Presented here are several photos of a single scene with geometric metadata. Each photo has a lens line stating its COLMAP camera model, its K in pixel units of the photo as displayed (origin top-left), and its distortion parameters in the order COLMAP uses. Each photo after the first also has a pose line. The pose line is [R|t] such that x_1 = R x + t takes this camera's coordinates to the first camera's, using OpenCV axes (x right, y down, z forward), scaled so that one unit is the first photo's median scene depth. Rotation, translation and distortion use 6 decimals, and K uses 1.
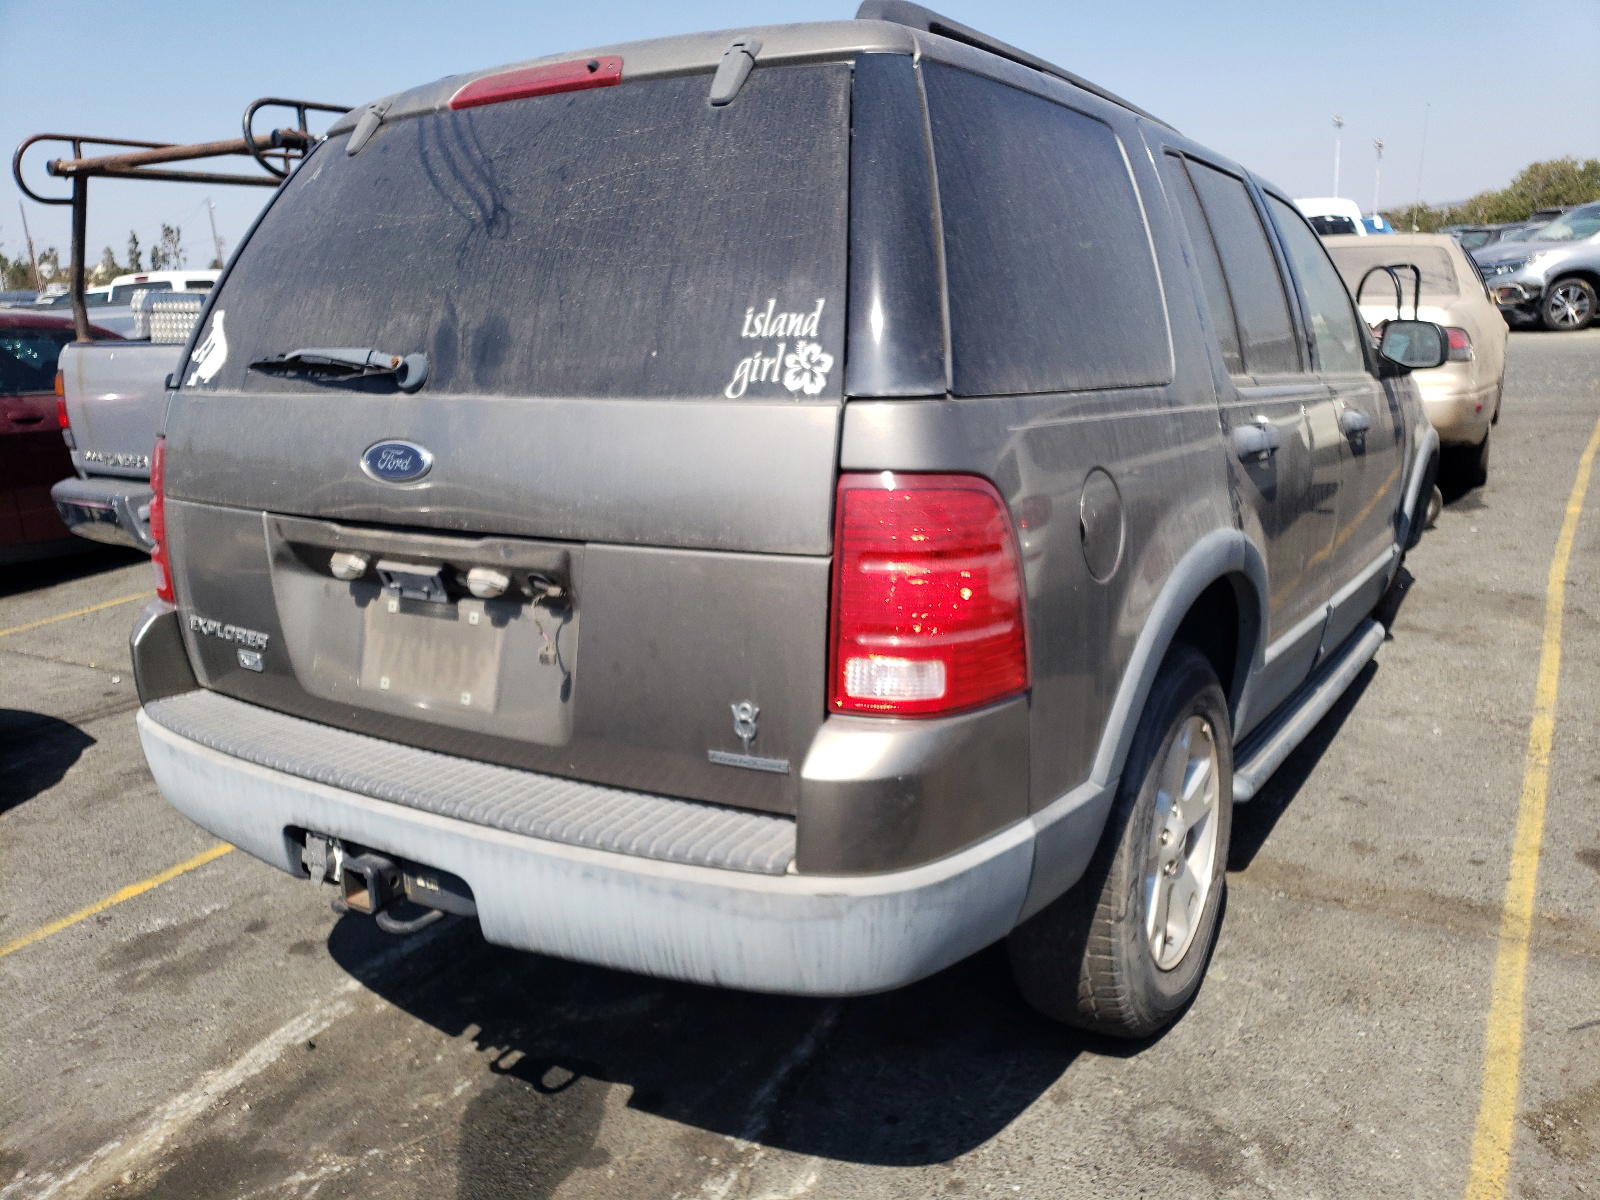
lens RADIAL K [[1194.4, 0, 798.4], [0, 1194.4, 612.0], [0, 0, 1]] dist [0.055040, -0.000476]
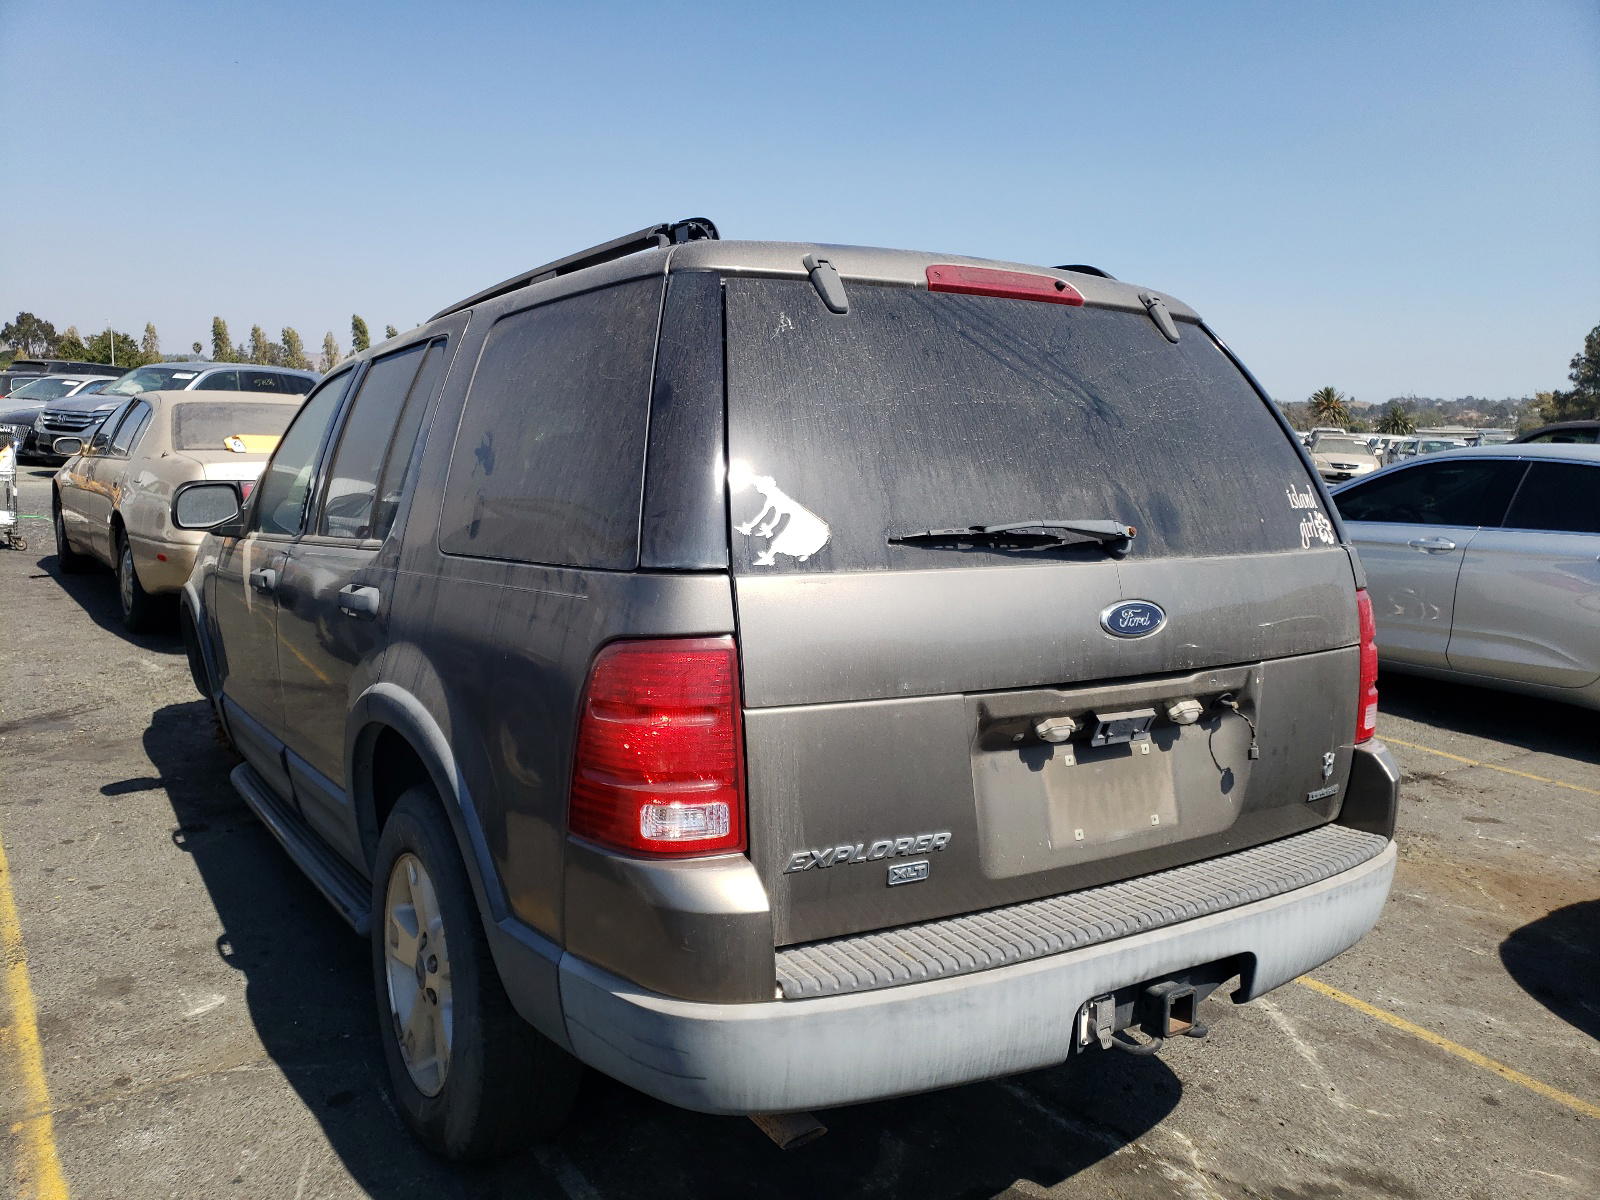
lens RADIAL K [[1212.4, 0, 797.8], [0, 1212.4, 589.4], [0, 0, 1]] dist [0.009294, -0.000922]
pose [[0.459318, -0.076161, 0.885001, -1.435298], [0.169867, 0.985461, -0.003356, -0.197138], [-0.871879, 0.151874, 0.465577, 0.726536]]
